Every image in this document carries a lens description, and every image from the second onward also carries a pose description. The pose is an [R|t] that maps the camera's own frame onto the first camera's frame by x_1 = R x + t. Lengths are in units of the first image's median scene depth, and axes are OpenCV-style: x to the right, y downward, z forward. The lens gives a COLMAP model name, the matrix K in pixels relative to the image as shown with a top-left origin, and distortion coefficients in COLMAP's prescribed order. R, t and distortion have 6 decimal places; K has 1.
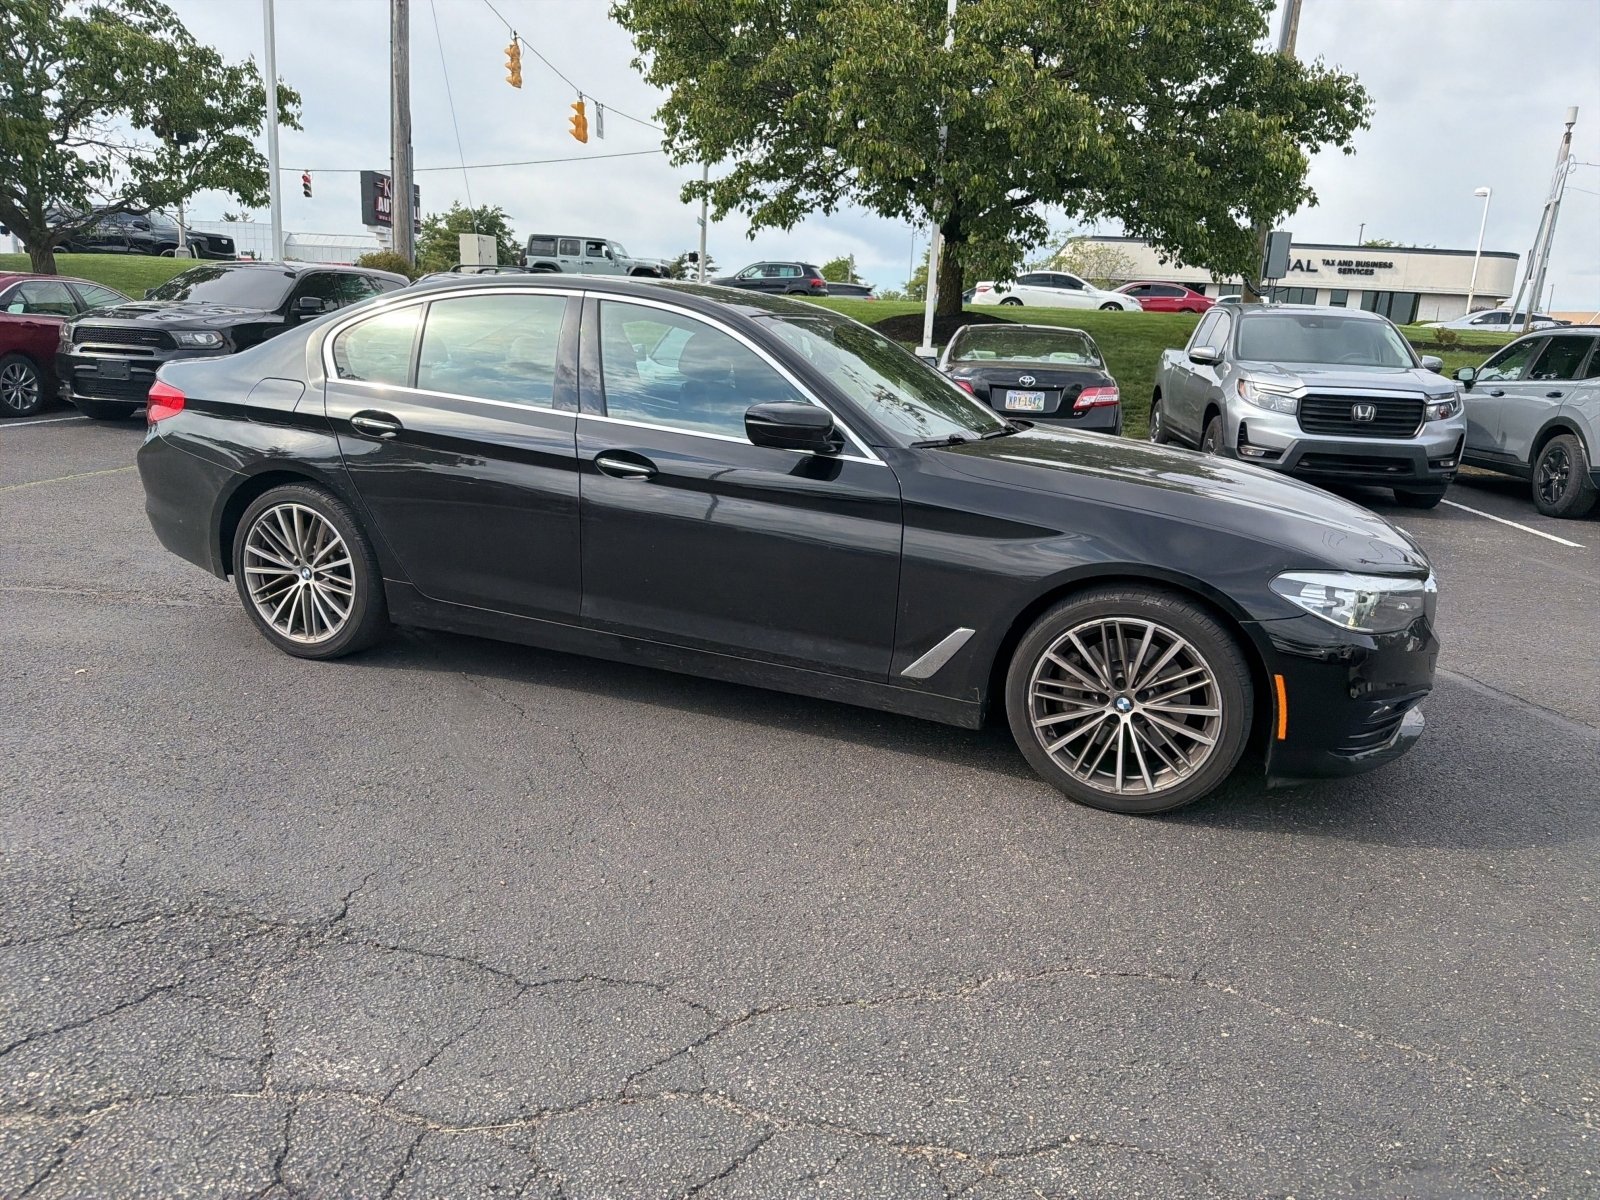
lens RADIAL K [[1130.5, 0, 806.5], [0, 1130.5, 617.2], [0, 0, 1]] dist [0.024380, -0.029453]
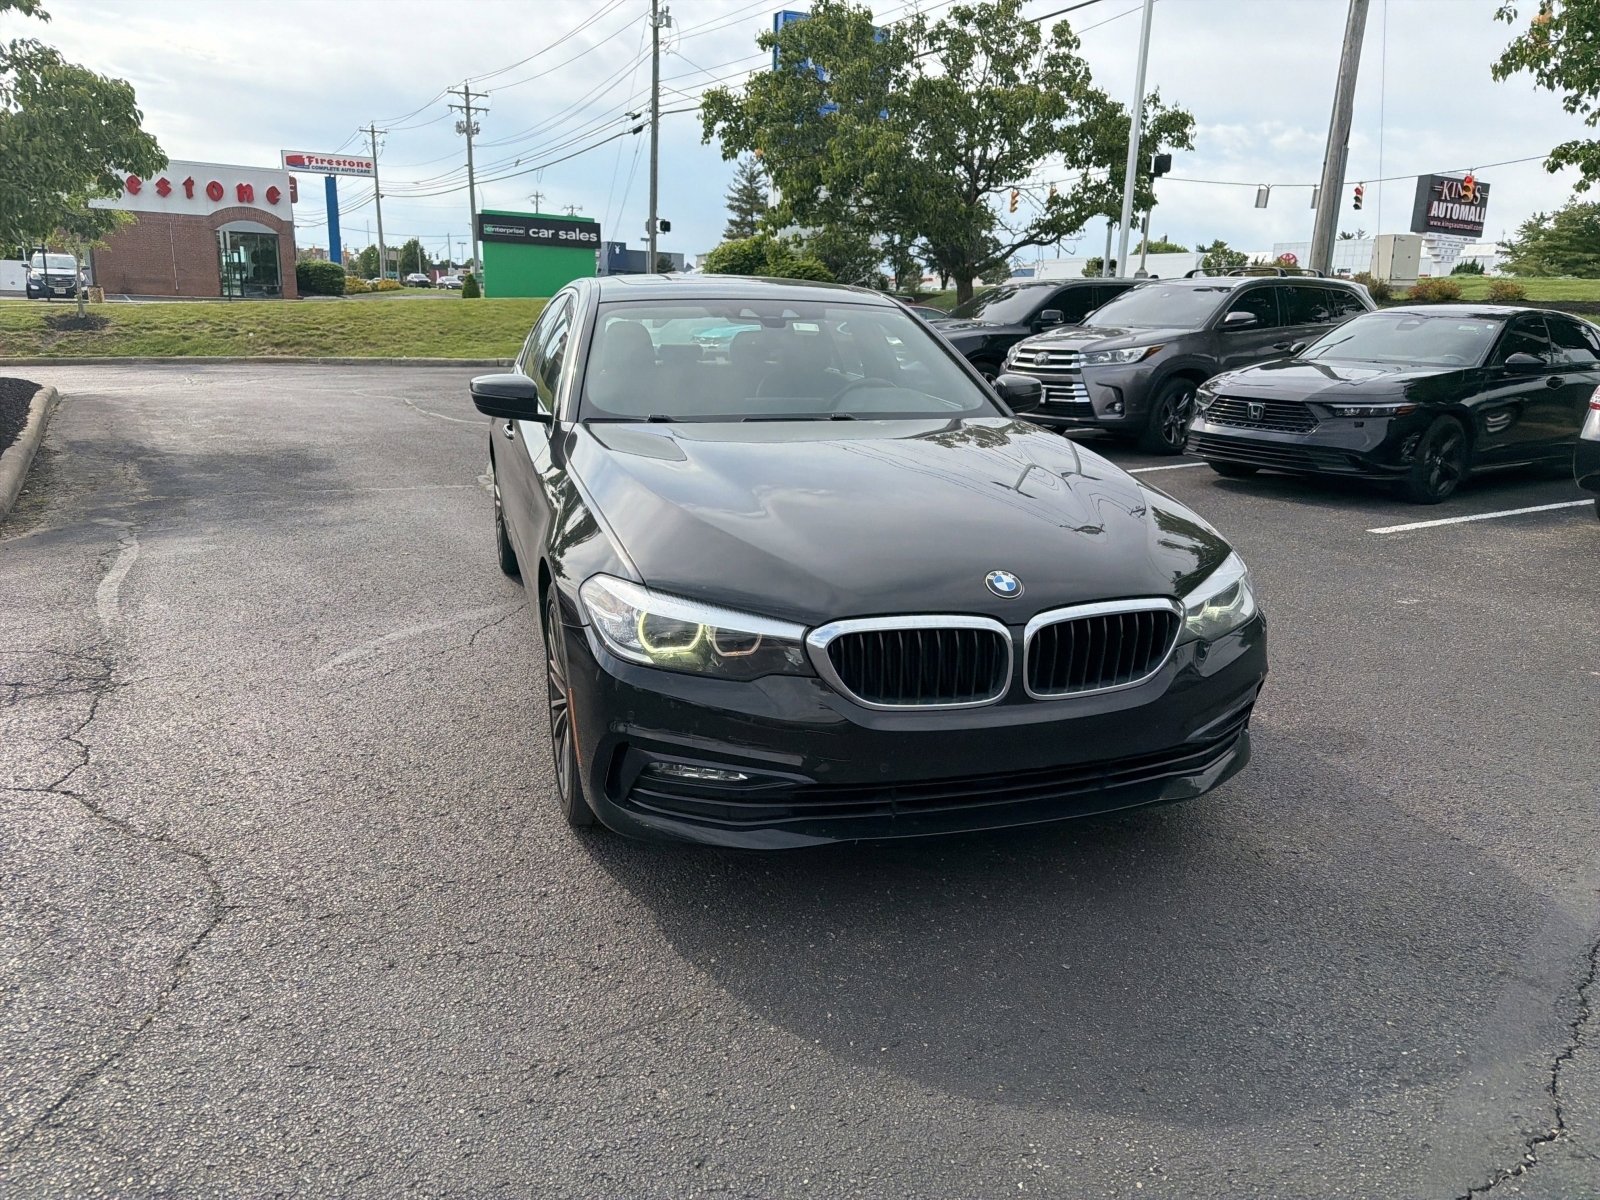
lens RADIAL K [[1130.5, 0, 807.8], [0, 1130.5, 617.4], [0, 0, 1]] dist [0.024380, -0.029453]
pose [[0.625412, 0.167113, -0.762189, 0.696521], [-0.177887, 0.981611, 0.069258, -0.056053], [0.759747, 0.092269, 0.643639, 0.340743]]
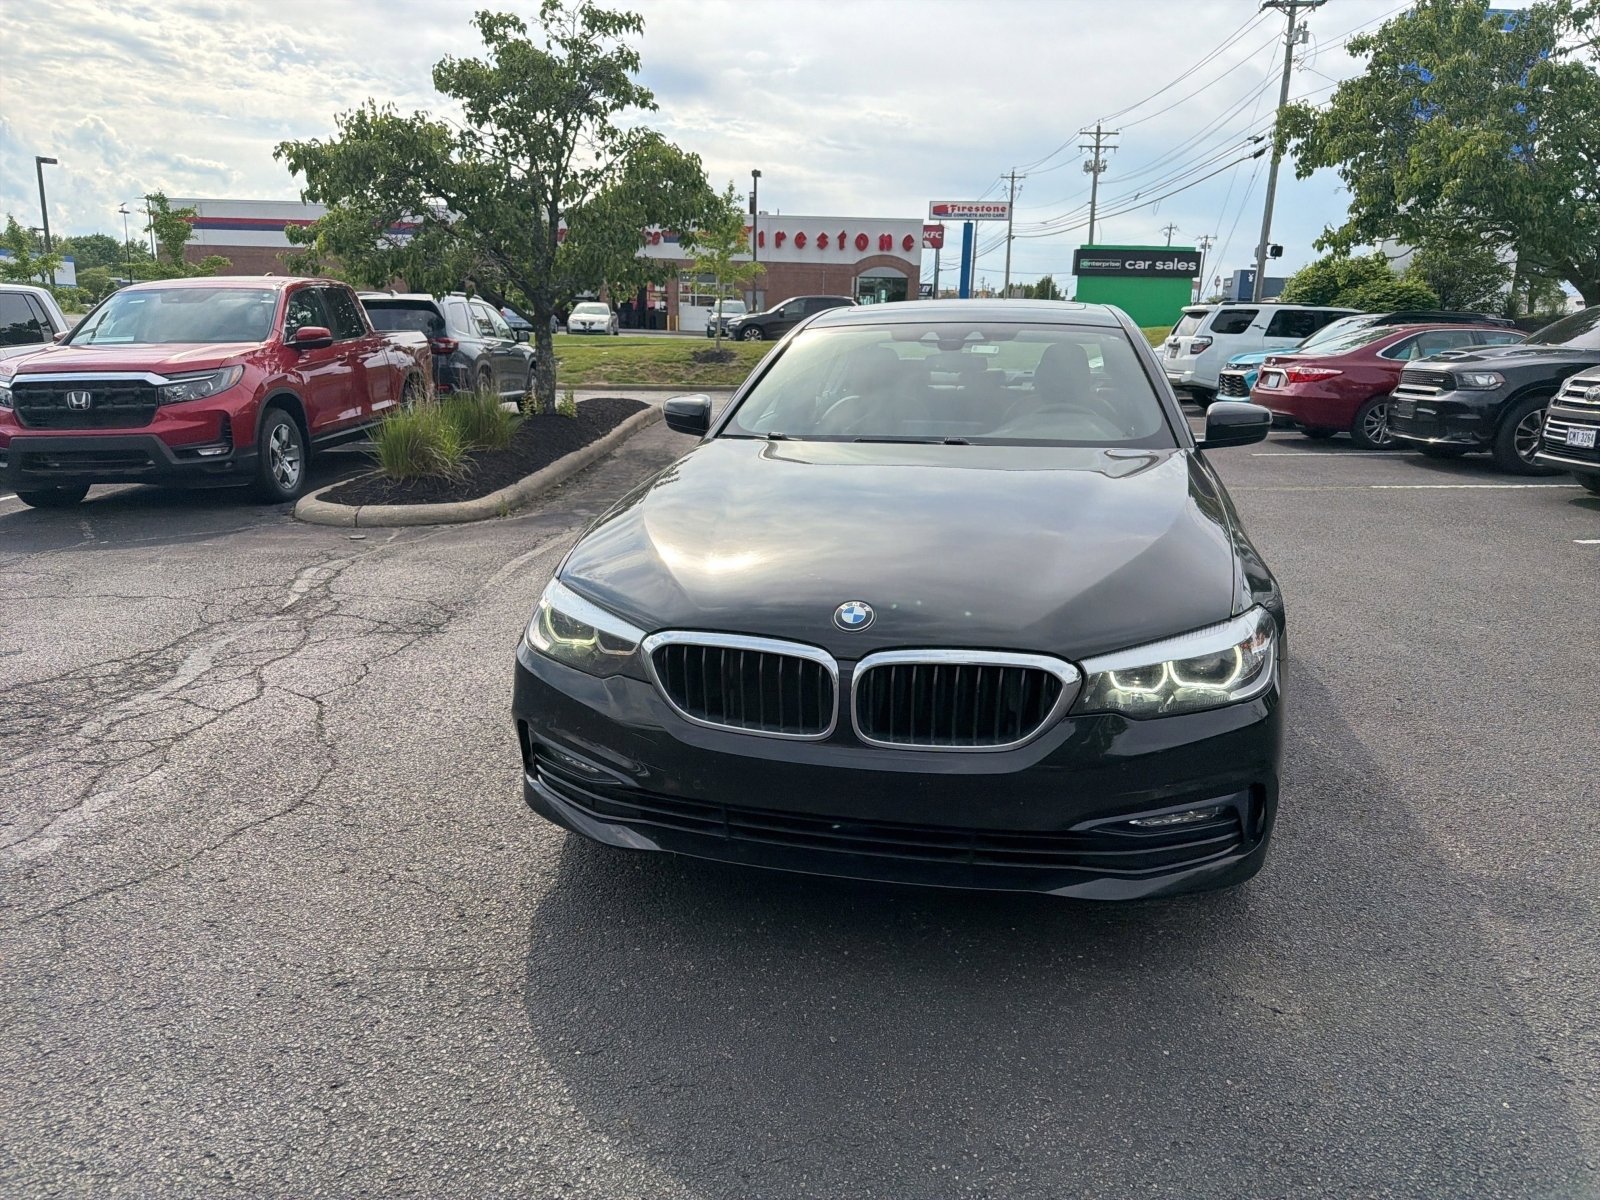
lens RADIAL K [[1130.5, 0, 804.3], [0, 1130.5, 599.2], [0, 0, 1]] dist [0.024380, -0.029453]
pose [[0.143339, 0.179027, -0.973346, 0.813585], [-0.244140, 0.959504, 0.140528, -0.116758], [0.959088, 0.217490, 0.181242, 0.612815]]
